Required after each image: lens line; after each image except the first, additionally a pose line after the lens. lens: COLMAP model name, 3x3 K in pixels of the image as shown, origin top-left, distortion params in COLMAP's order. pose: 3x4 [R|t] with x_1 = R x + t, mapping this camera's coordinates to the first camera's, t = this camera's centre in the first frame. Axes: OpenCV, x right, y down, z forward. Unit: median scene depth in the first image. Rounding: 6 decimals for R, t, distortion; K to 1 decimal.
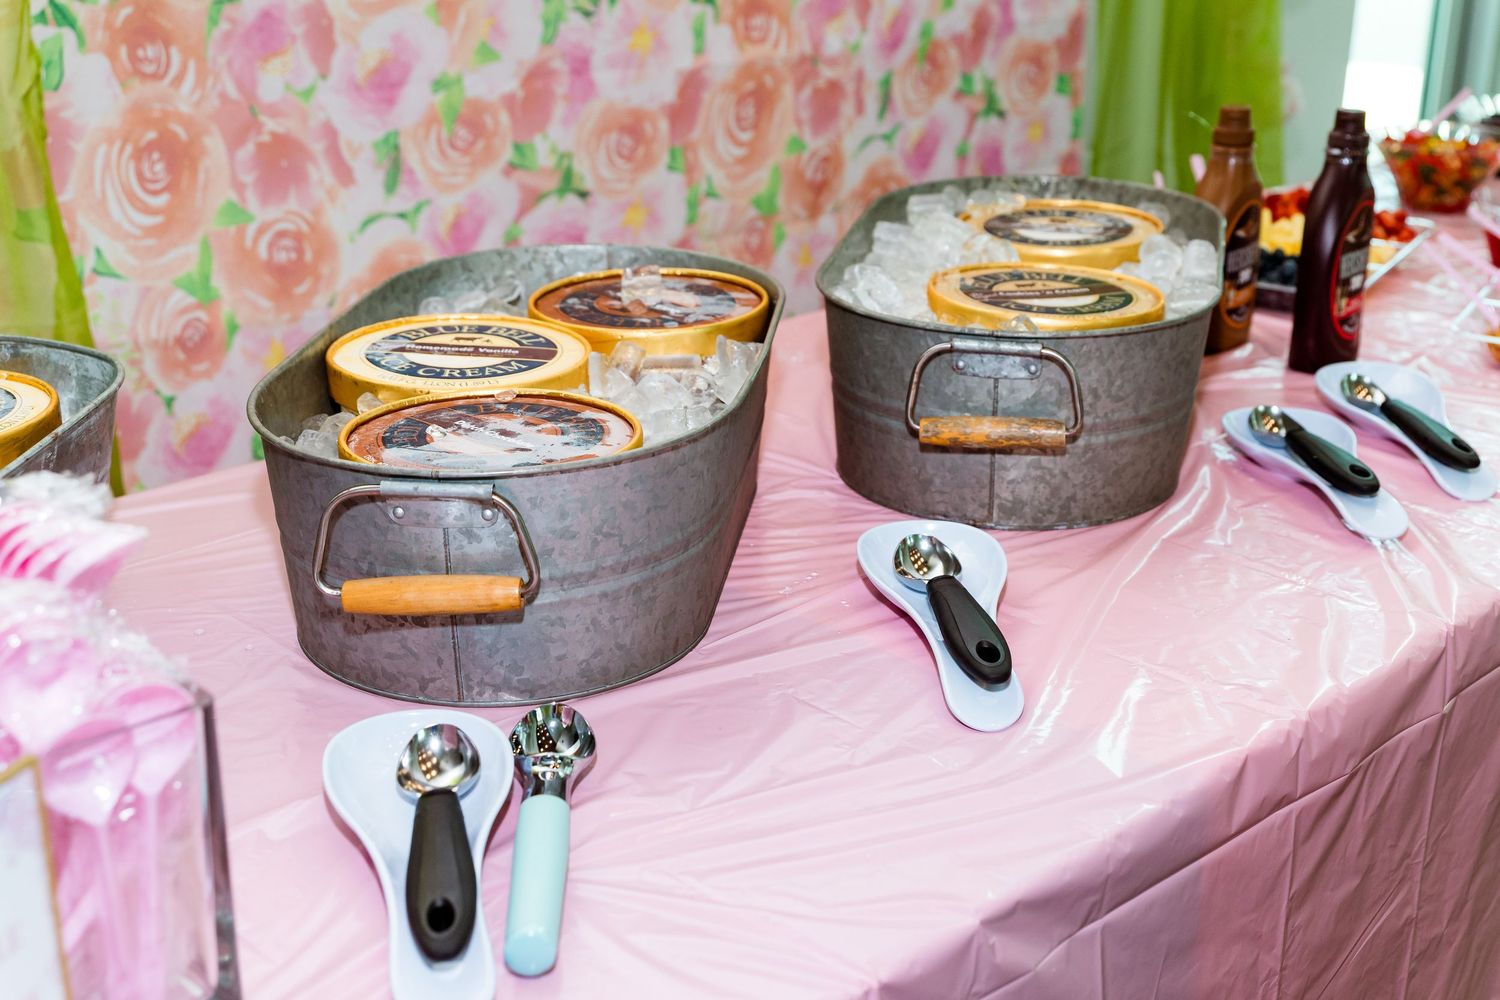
lens RADIAL K [[1893.2, 0, 759.8], [0, 1893.2, 510.3], [0, 0, 1]] dist [0.006065, 0.000000]
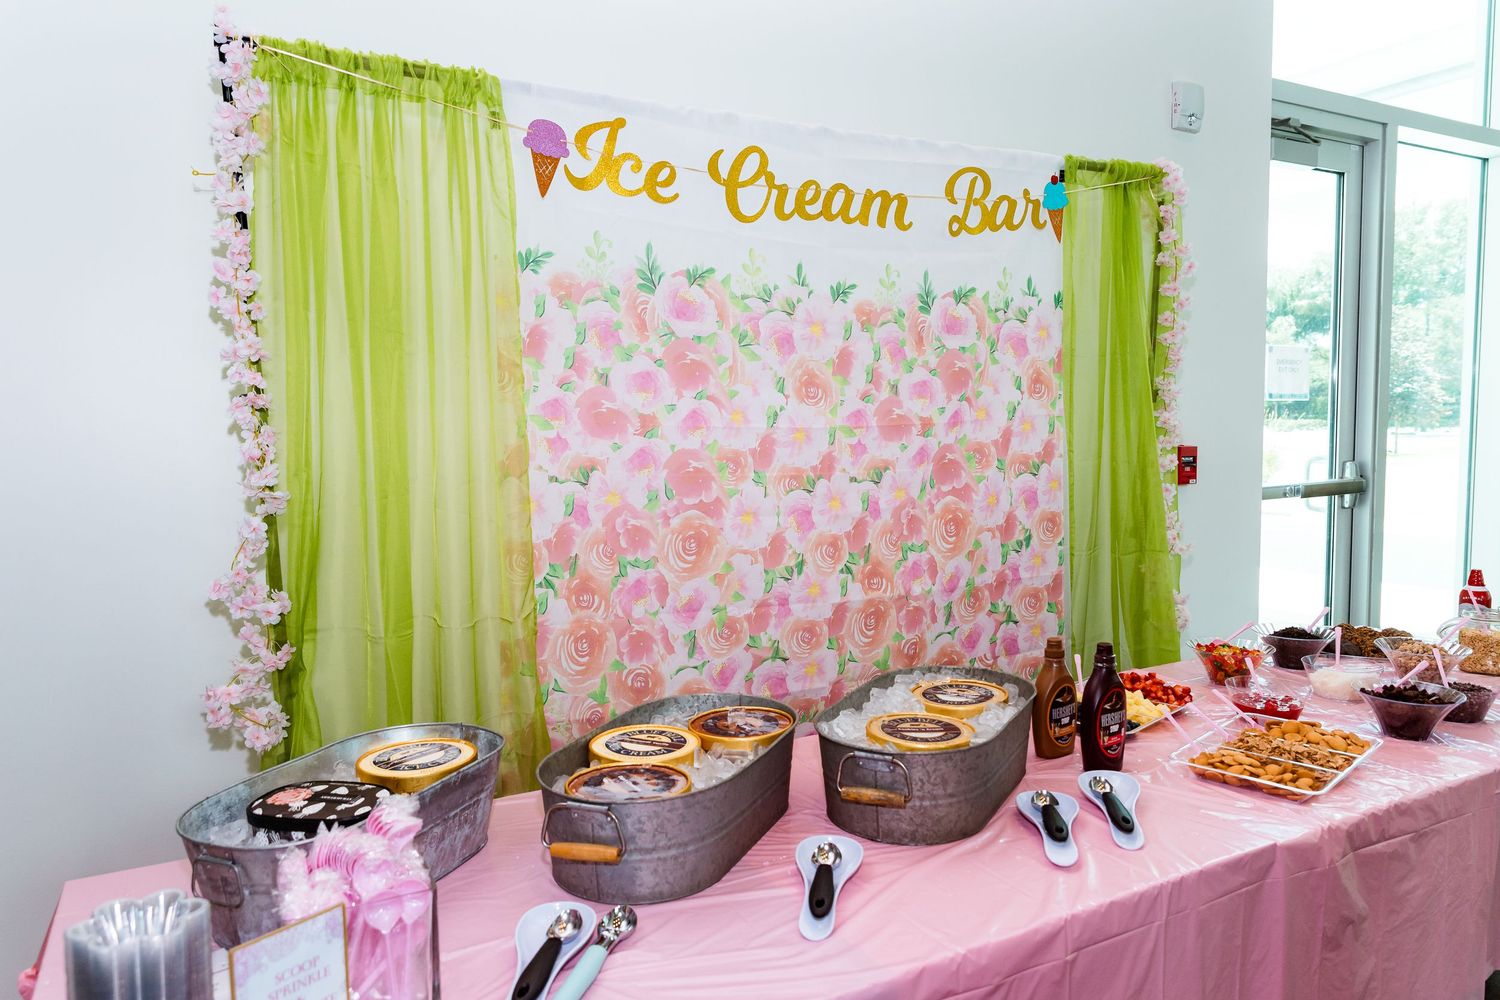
lens RADIAL K [[1002.2, 0, 747.7], [0, 1002.2, 511.5], [0, 0, 1]] dist [-0.009087, 0.003590]
pose [[0.961640, 0.002033, -0.274308, 0.231576], [-0.076961, 0.961811, -0.262673, -0.032999], [0.263299, 0.273708, 0.925072, -0.148258]]
